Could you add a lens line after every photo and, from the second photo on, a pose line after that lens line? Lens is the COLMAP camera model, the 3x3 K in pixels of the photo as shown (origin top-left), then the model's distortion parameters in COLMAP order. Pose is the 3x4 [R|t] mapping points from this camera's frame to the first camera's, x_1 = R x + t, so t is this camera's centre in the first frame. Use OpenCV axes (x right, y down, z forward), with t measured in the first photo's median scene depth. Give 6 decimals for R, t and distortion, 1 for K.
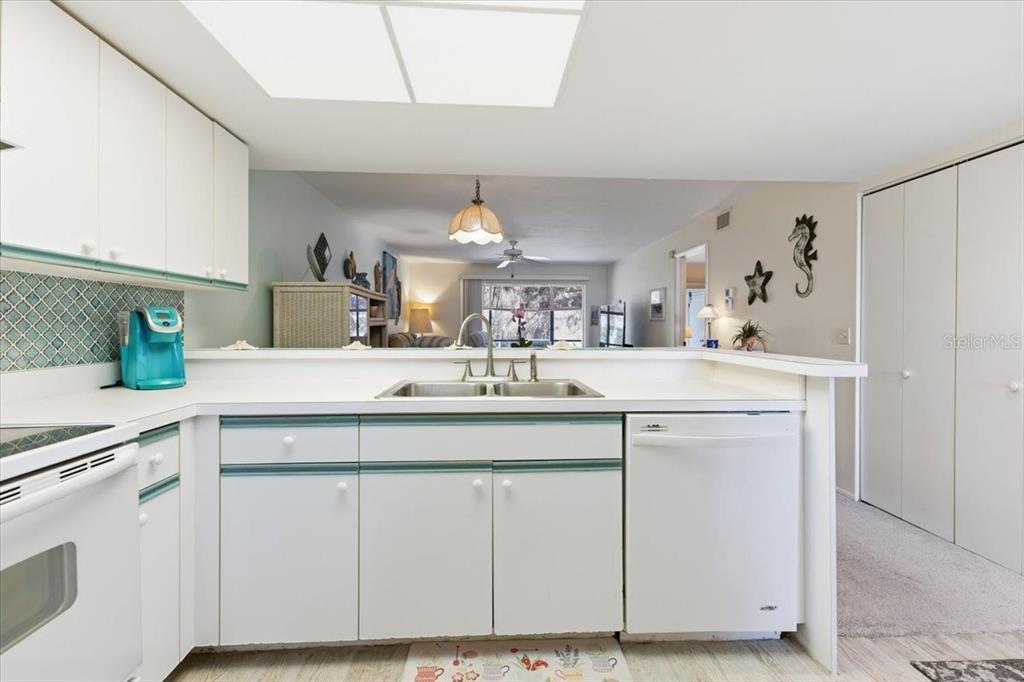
lens RADIAL K [[448.8, 0, 512.7], [0, 448.8, 327.2], [0, 0, 1]] dist [0.006591, 0.000386]
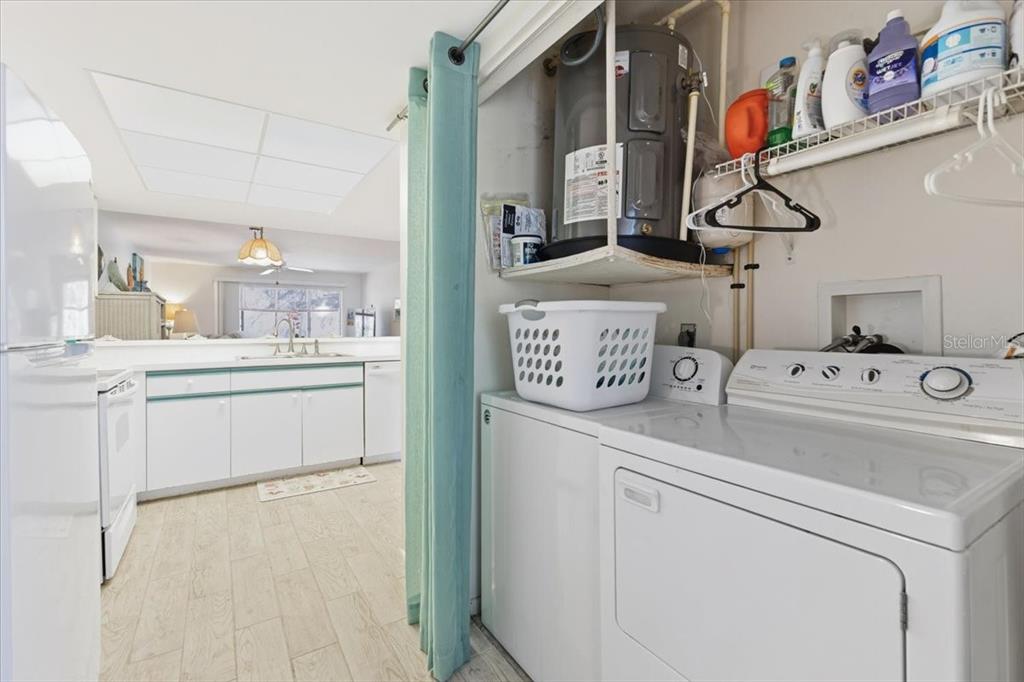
lens RADIAL K [[448.8, 0, 512.7], [0, 448.8, 327.2], [0, 0, 1]] dist [0.006591, 0.000386]
pose [[0.864302, -0.004660, 0.502951, -0.220084], [0.004882, 0.999988, 0.000875, 0.010901], [-0.502949, 0.001700, 0.864314, -1.208066]]
